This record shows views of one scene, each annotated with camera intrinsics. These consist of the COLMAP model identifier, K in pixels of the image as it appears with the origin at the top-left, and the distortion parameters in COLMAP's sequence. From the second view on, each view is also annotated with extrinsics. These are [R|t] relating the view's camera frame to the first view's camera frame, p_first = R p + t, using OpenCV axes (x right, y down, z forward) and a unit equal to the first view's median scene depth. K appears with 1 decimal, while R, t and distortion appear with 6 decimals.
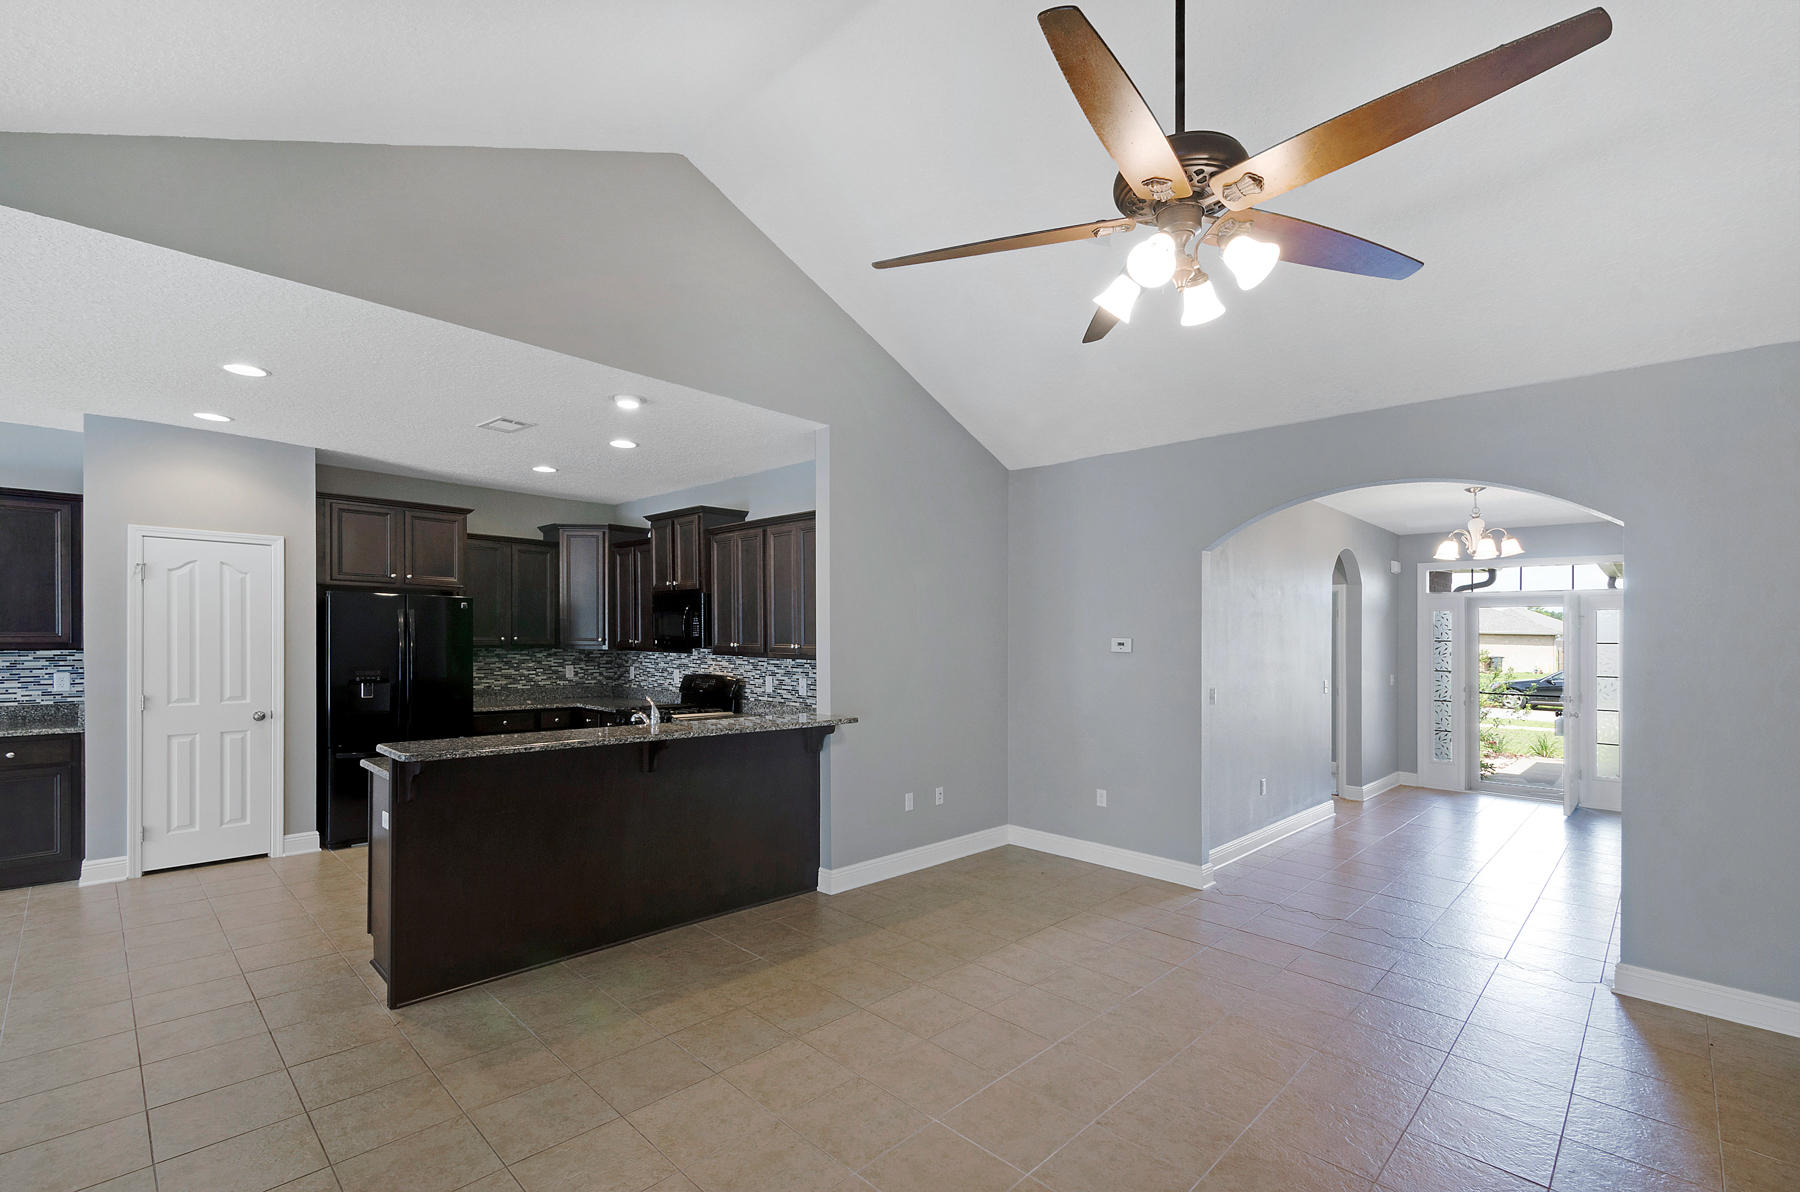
lens RADIAL K [[790.0, 0, 897.2], [0, 790.0, 652.0], [0, 0, 1]] dist [0.010449, 0.000028]
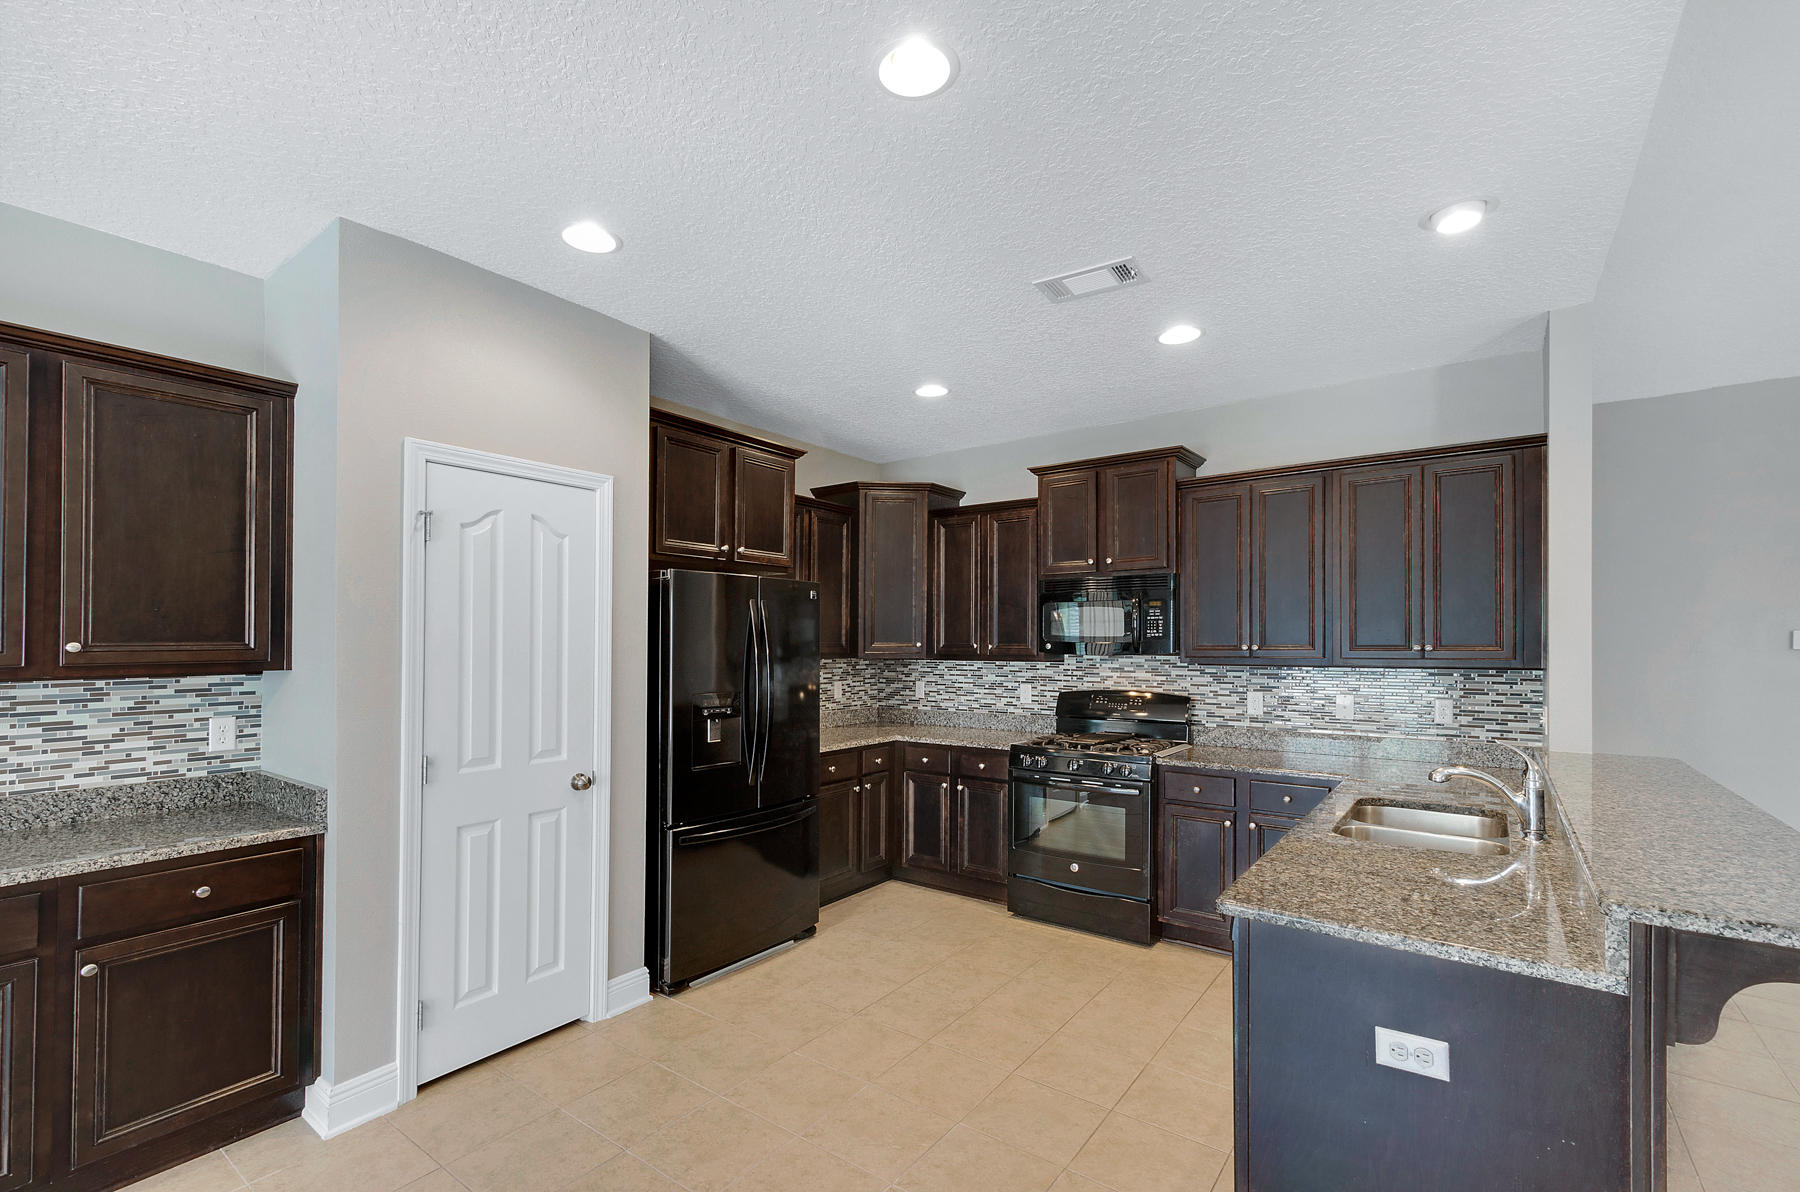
lens RADIAL K [[790.0, 0, 897.2], [0, 790.0, 652.0], [0, 0, 1]] dist [0.010449, 0.000028]
pose [[0.990865, -0.016189, 0.133879, -0.620489], [0.017114, 0.999837, -0.005760, -0.006721], [-0.133764, 0.007999, 0.990981, 0.377269]]
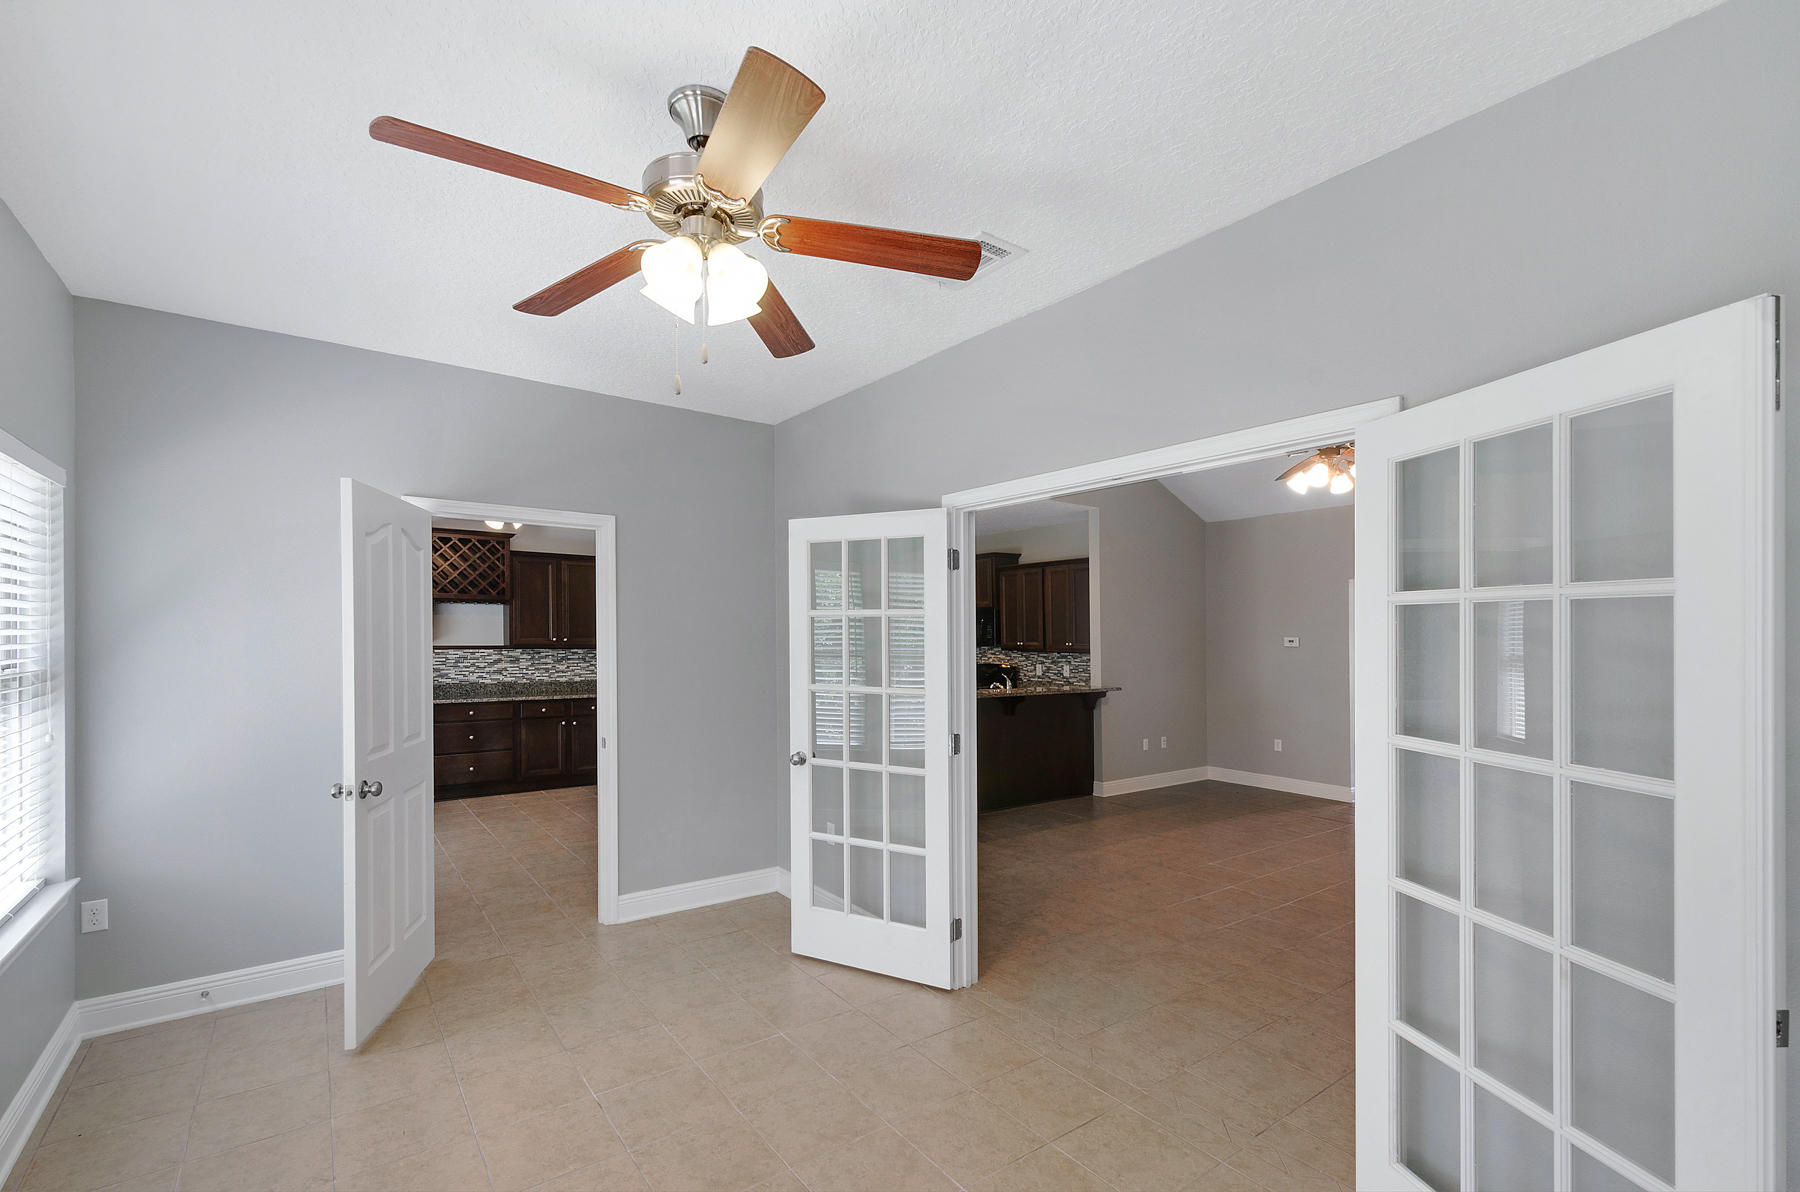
lens RADIAL K [[801.6, 0, 888.8], [0, 801.6, 640.7], [0, 0, 1]] dist [-0.001376, -0.000408]
pose [[0.986190, -0.006468, -0.165489, -0.208275], [0.003995, 0.999875, -0.015275, 0.008541], [0.165567, 0.014403, 0.986093, -0.596780]]
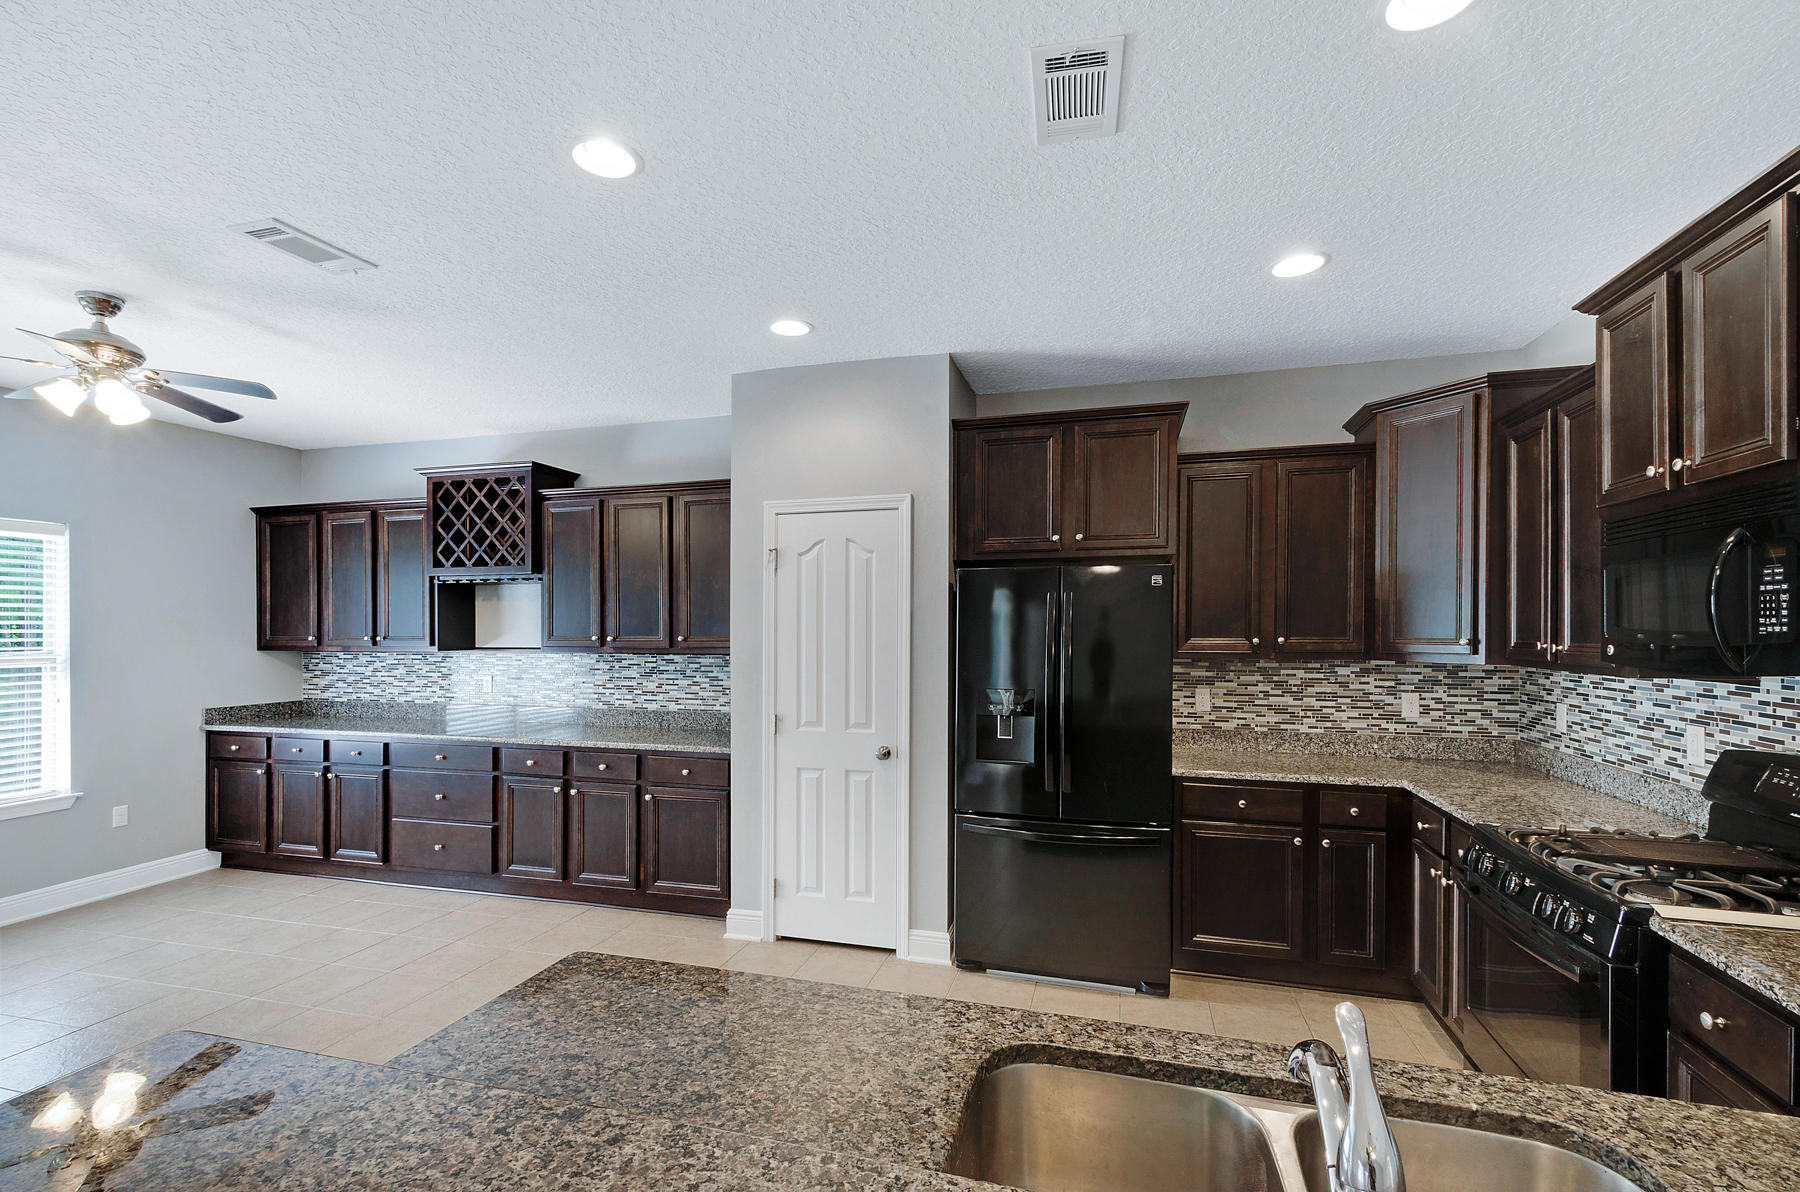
lens RADIAL K [[801.6, 0, 888.8], [0, 801.6, 640.7], [0, 0, 1]] dist [-0.001376, -0.000408]
pose [[0.465711, -0.000920, -0.884936, -0.163799], [-0.008822, 0.999945, -0.005682, -0.014052], [0.884893, 0.010453, 0.465678, 0.644893]]
